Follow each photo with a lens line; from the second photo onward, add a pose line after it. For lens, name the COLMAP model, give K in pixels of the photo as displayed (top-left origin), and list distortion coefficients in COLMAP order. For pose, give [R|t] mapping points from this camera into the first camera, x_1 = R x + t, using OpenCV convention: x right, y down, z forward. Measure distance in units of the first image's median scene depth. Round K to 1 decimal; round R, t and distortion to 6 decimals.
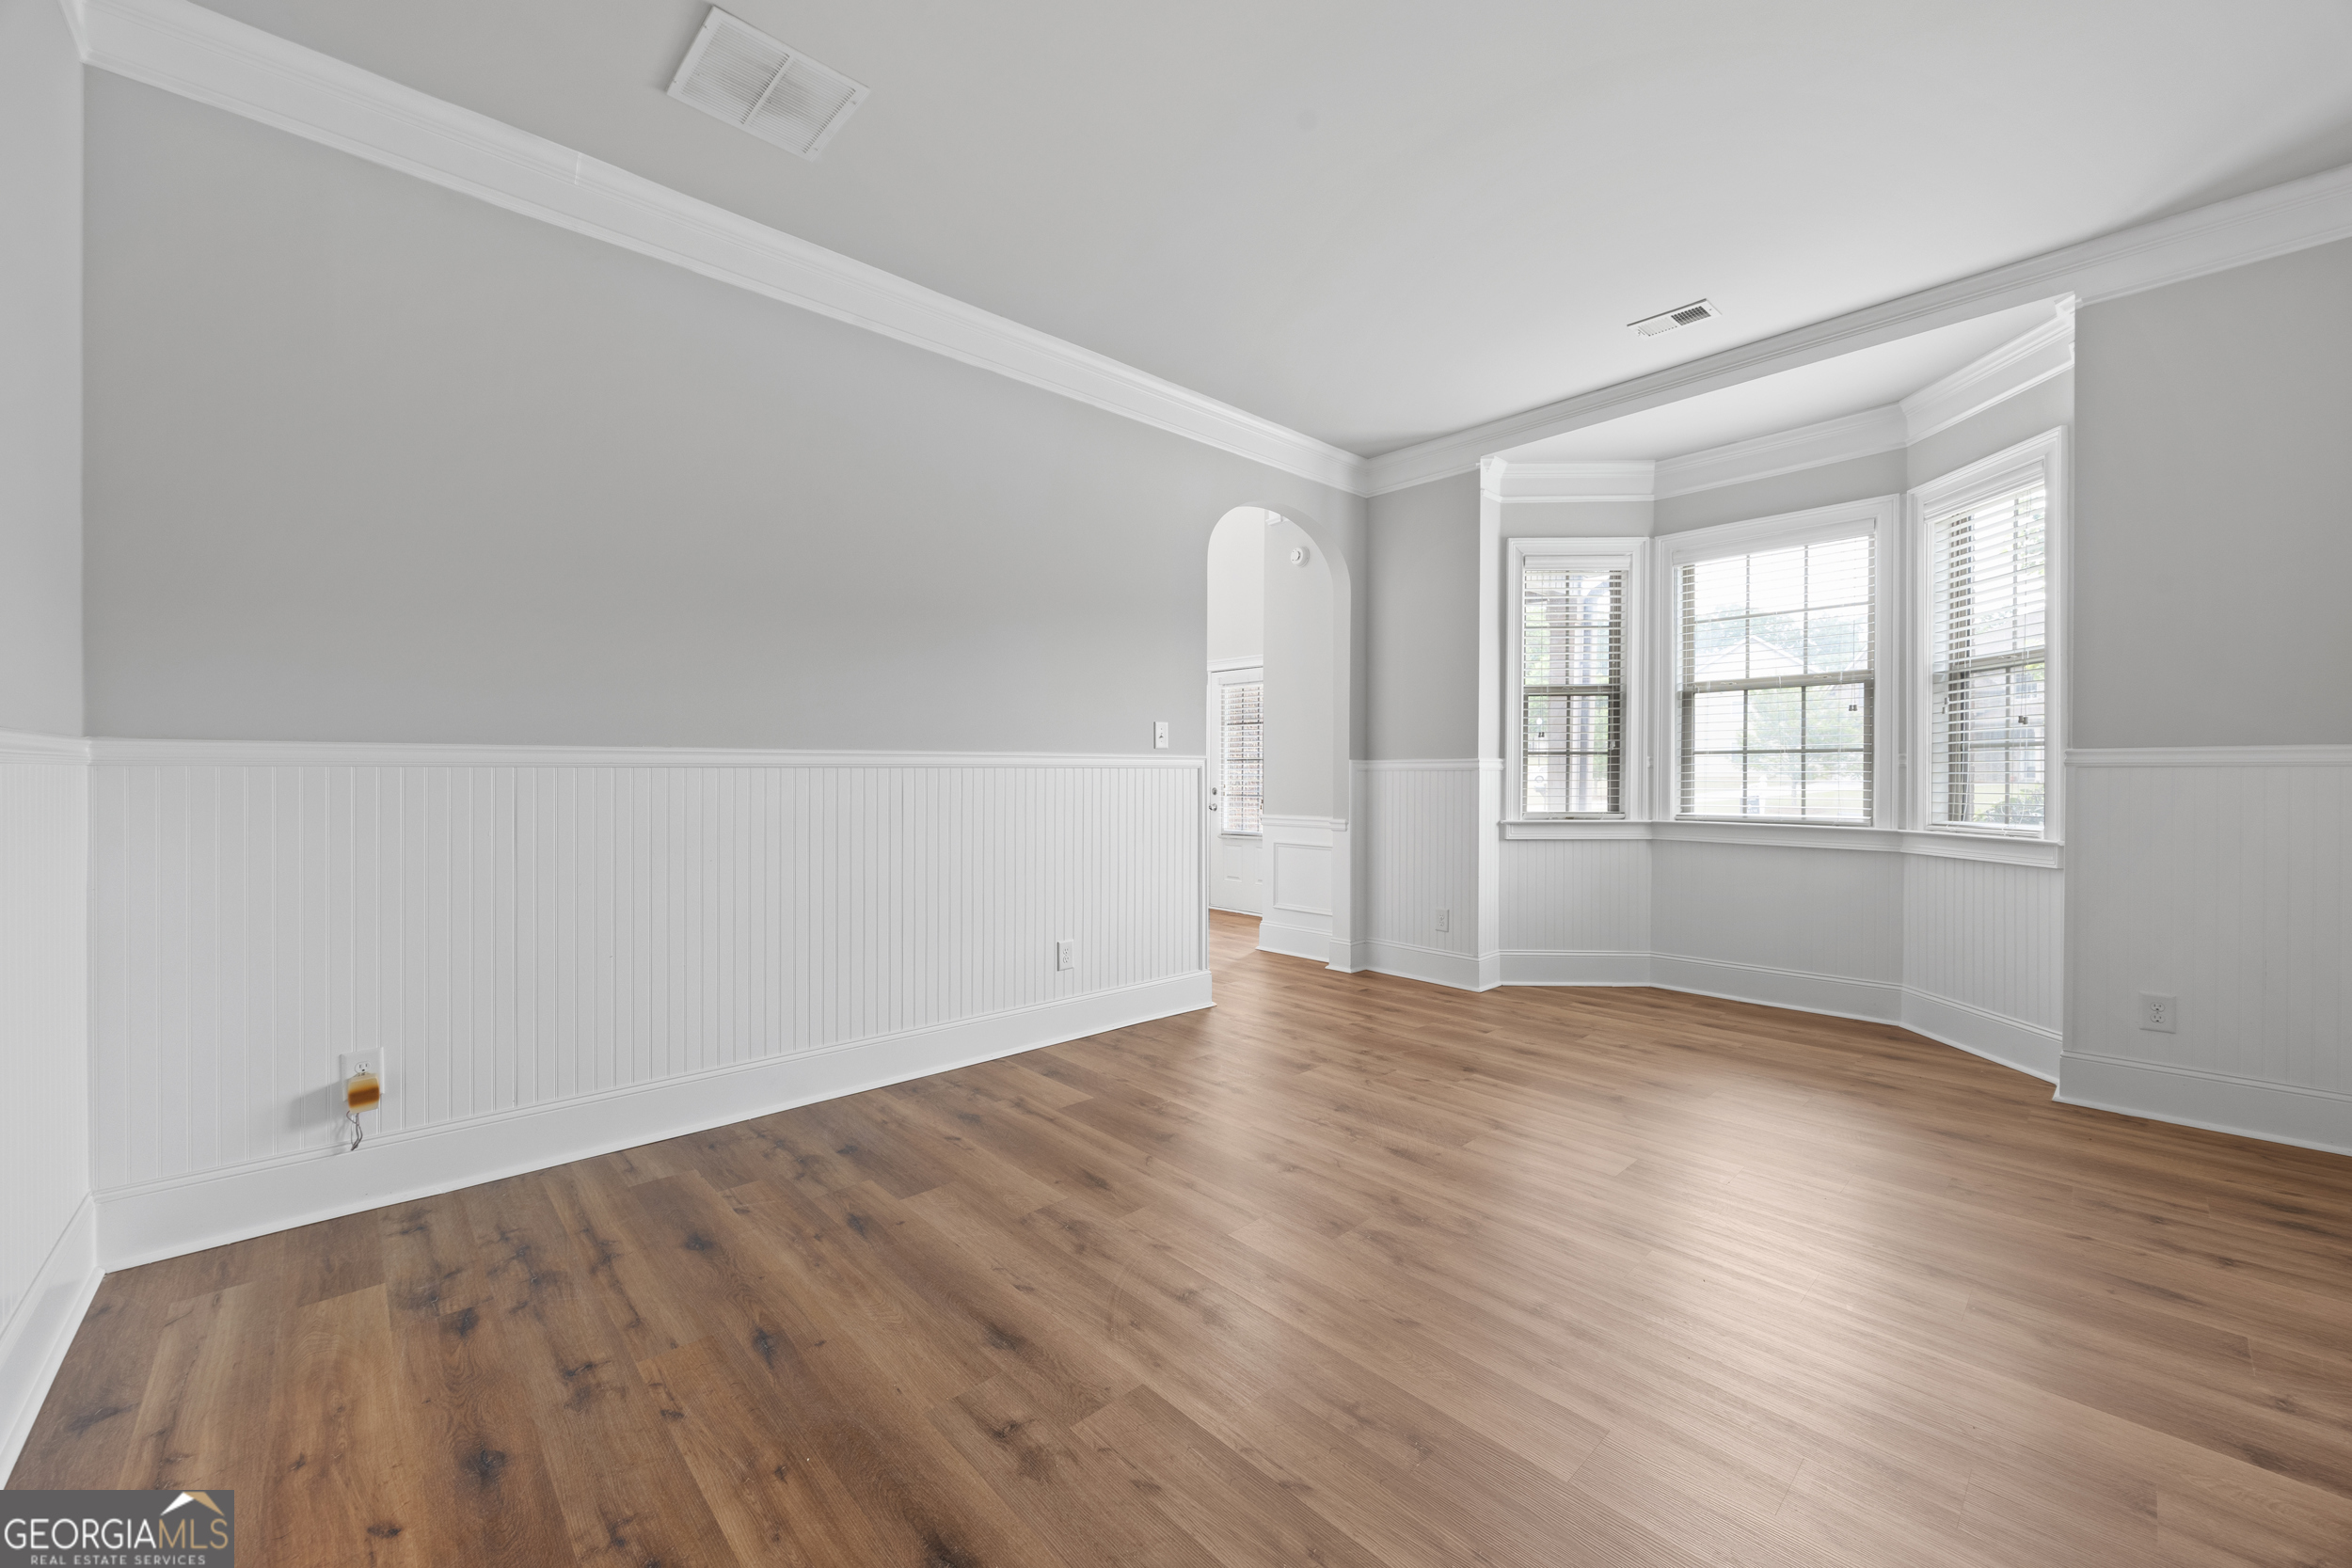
lens RADIAL K [[890.2, 0, 1182.8], [0, 890.2, 778.5], [0, 0, 1]] dist [0.001371, 0.000203]
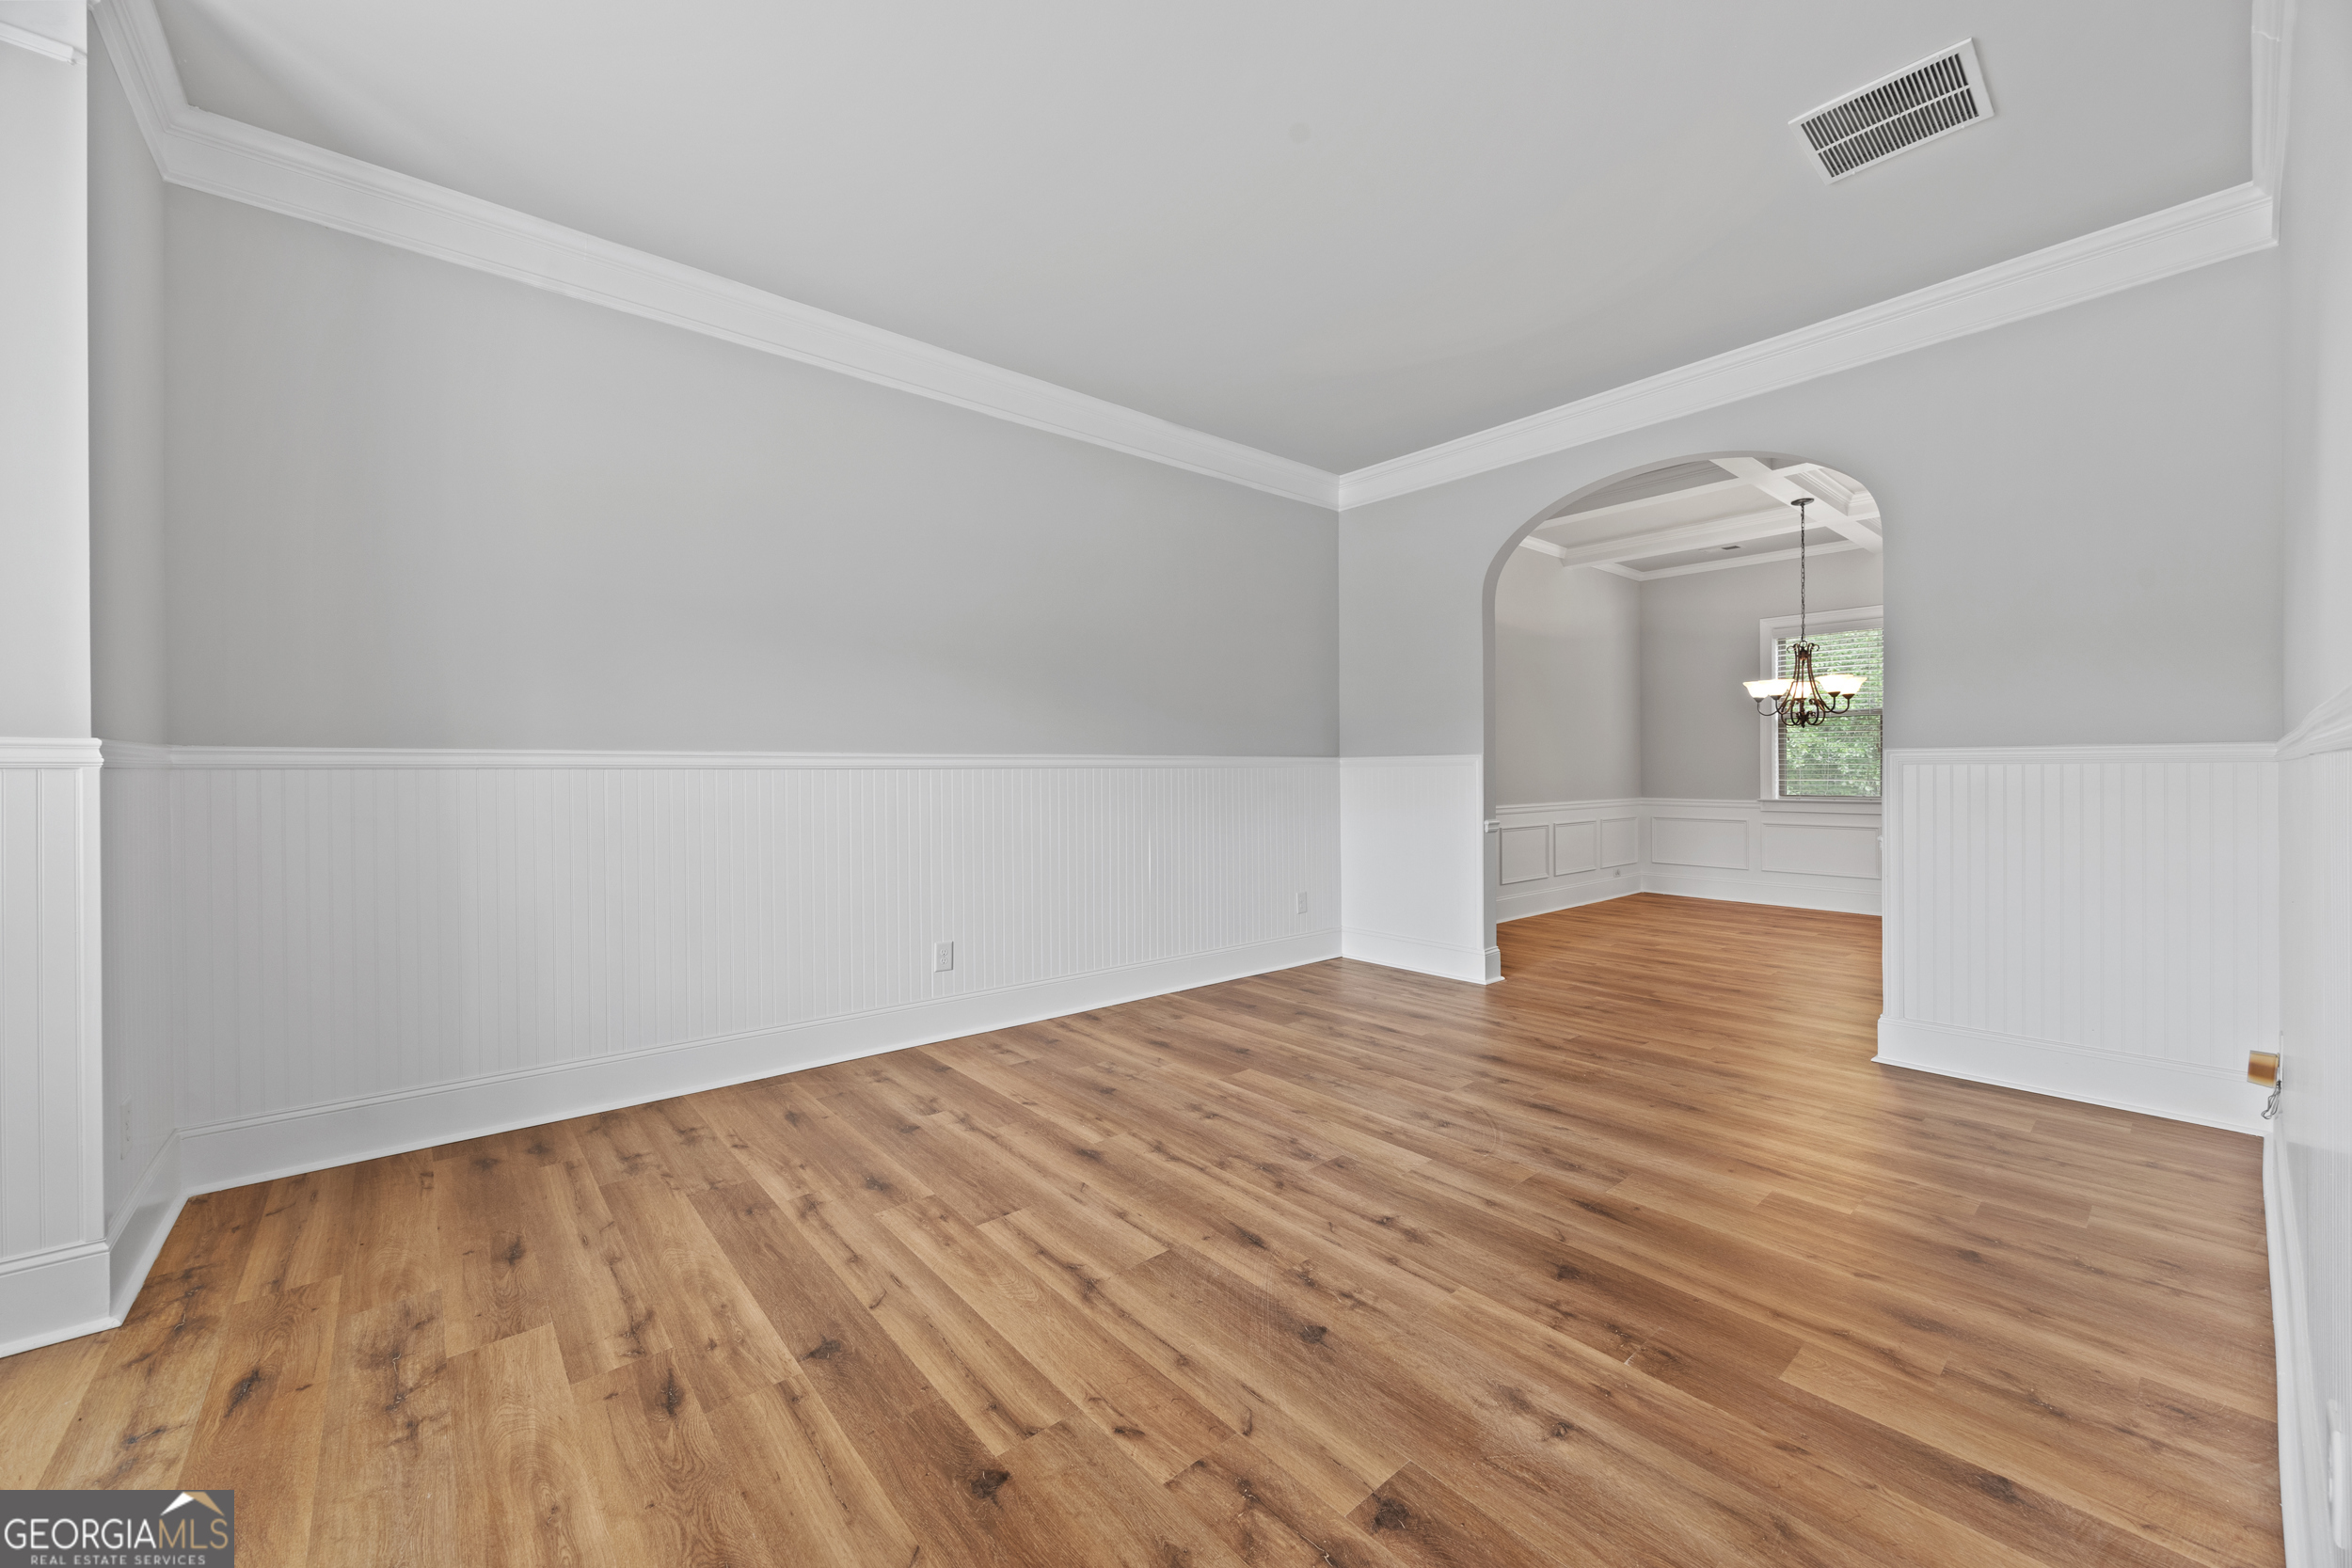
lens RADIAL K [[890.2, 0, 1182.8], [0, 890.2, 778.5], [0, 0, 1]] dist [0.001371, 0.000203]
pose [[-0.999174, 0.005968, 0.040191, 0.303249], [0.006562, 0.999871, 0.014658, -0.012496], [-0.040099, 0.014909, -0.999084, 2.010037]]
